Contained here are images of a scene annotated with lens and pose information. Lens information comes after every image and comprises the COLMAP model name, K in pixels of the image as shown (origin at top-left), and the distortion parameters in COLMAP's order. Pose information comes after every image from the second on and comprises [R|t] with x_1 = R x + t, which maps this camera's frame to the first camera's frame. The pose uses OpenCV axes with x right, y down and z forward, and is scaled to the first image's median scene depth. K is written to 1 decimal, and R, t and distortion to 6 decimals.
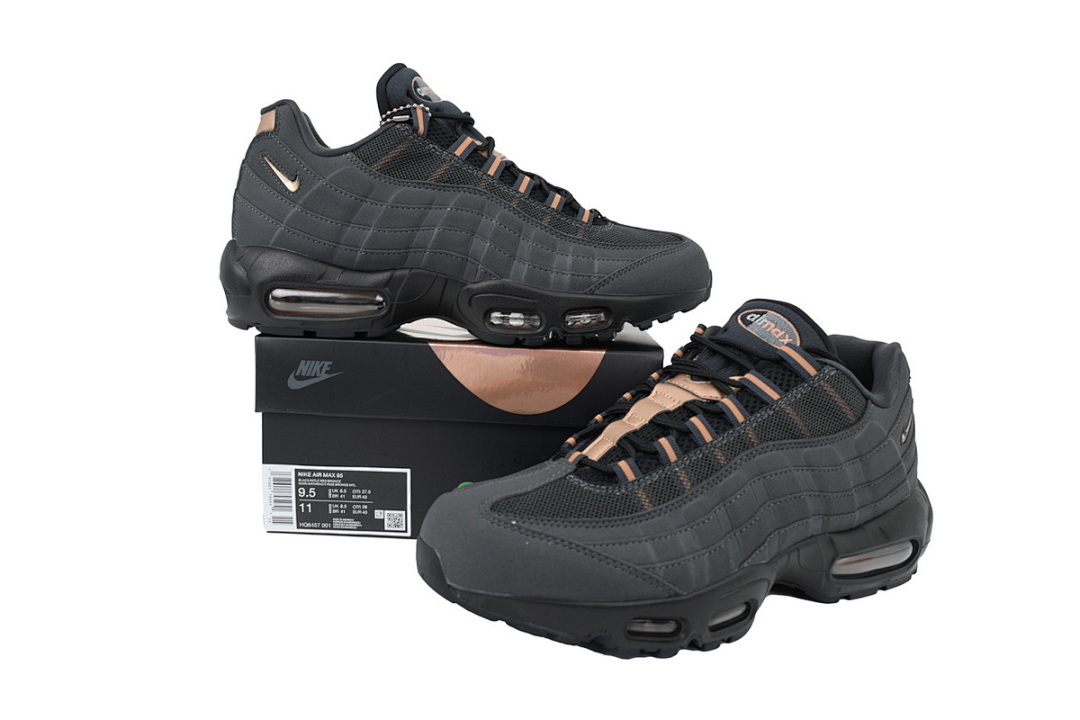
lens RADIAL K [[850.9, 0, 540.0], [0, 850.9, 360.0], [0, 0, 1]] dist [0.005504, 0.001122]
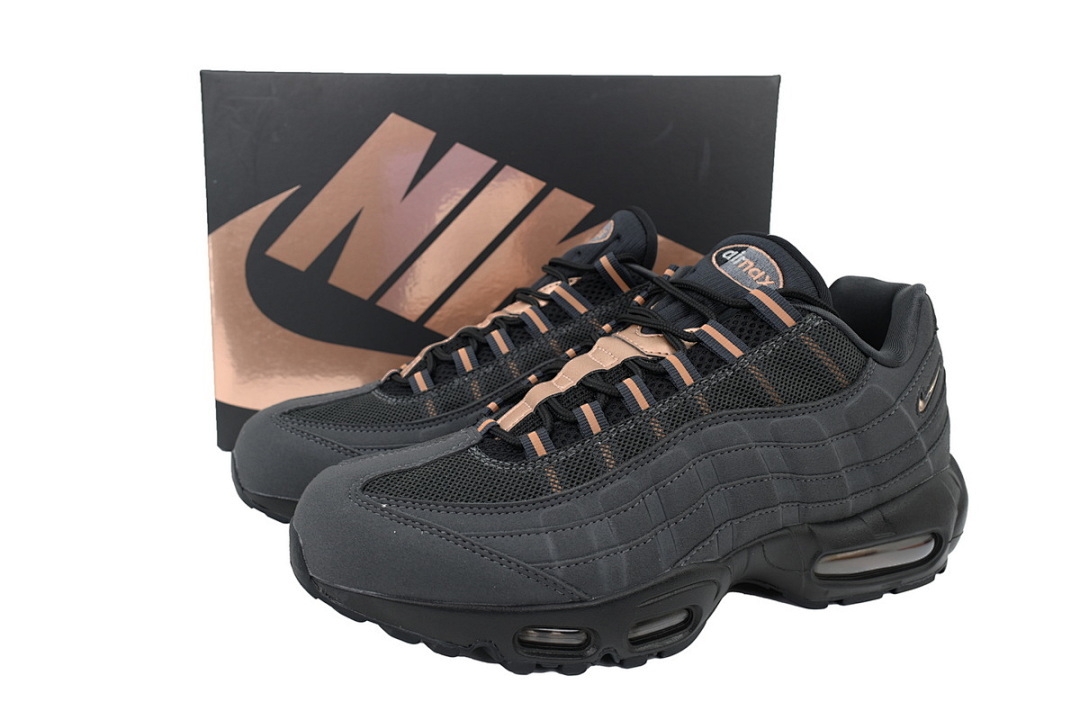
lens RADIAL K [[850.9, 0, 540.0], [0, 850.9, 360.0], [0, 0, 1]] dist [0.005504, 0.001122]
pose [[0.989489, 0.003408, -0.144570, 0.208120], [0.004824, 0.998388, 0.056556, 0.003432], [0.144530, -0.056659, 0.987877, 0.187154]]
